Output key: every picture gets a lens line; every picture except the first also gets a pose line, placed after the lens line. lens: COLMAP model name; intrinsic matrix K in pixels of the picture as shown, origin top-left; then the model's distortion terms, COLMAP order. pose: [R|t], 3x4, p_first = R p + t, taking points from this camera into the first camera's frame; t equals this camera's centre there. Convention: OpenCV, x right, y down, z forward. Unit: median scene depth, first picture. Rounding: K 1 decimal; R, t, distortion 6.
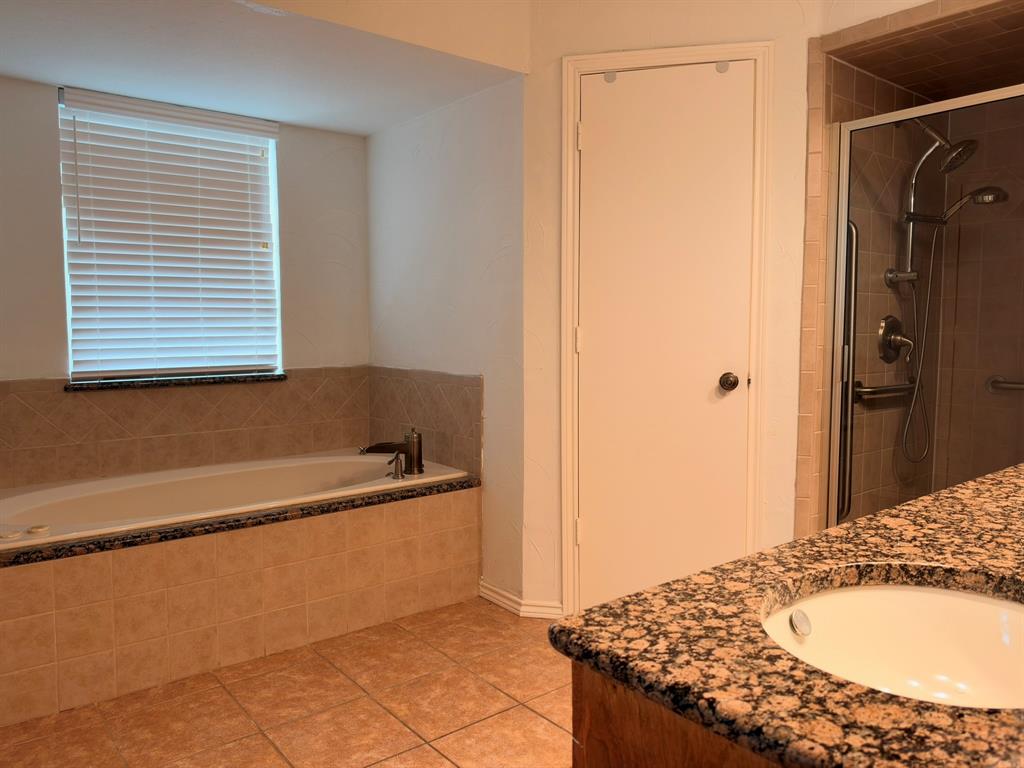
lens RADIAL K [[736.8, 0, 511.0], [0, 736.8, 385.6], [0, 0, 1]] dist [-0.041403, -0.000022]
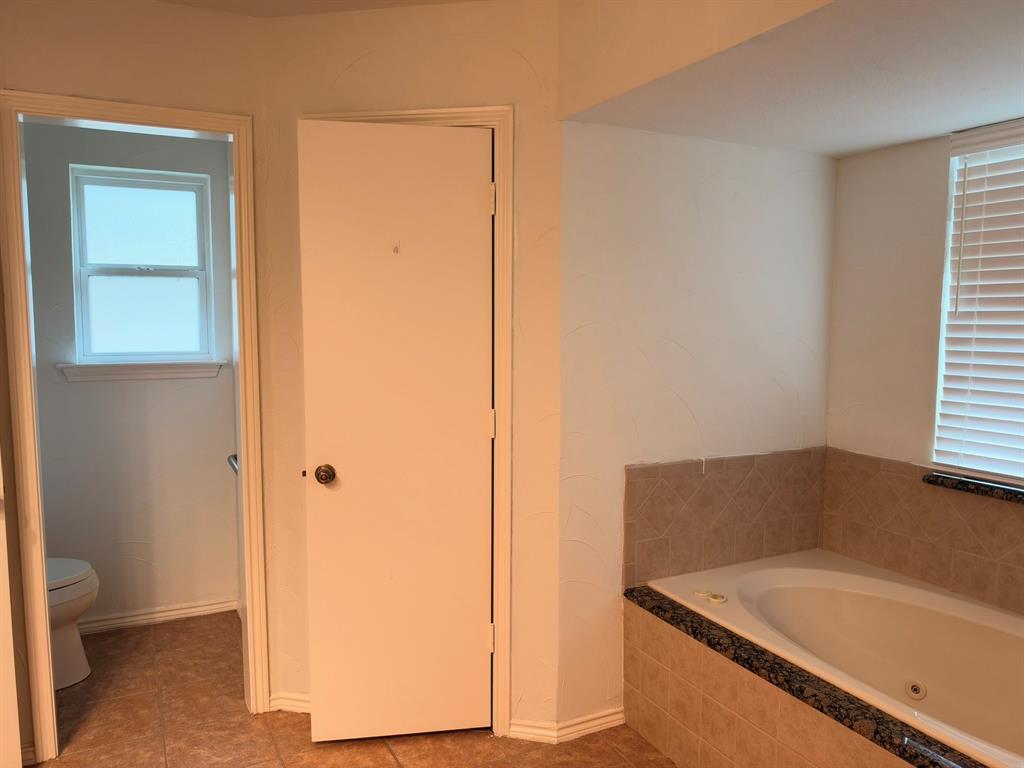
lens RADIAL K [[736.8, 0, 513.5], [0, 736.8, 384.2], [0, 0, 1]] dist [-0.041403, -0.000022]
pose [[-0.211474, 0.084114, -0.973757, 0.421183], [-0.084560, 0.990980, 0.103966, -0.194506], [0.973719, 0.104327, -0.202453, 0.824895]]
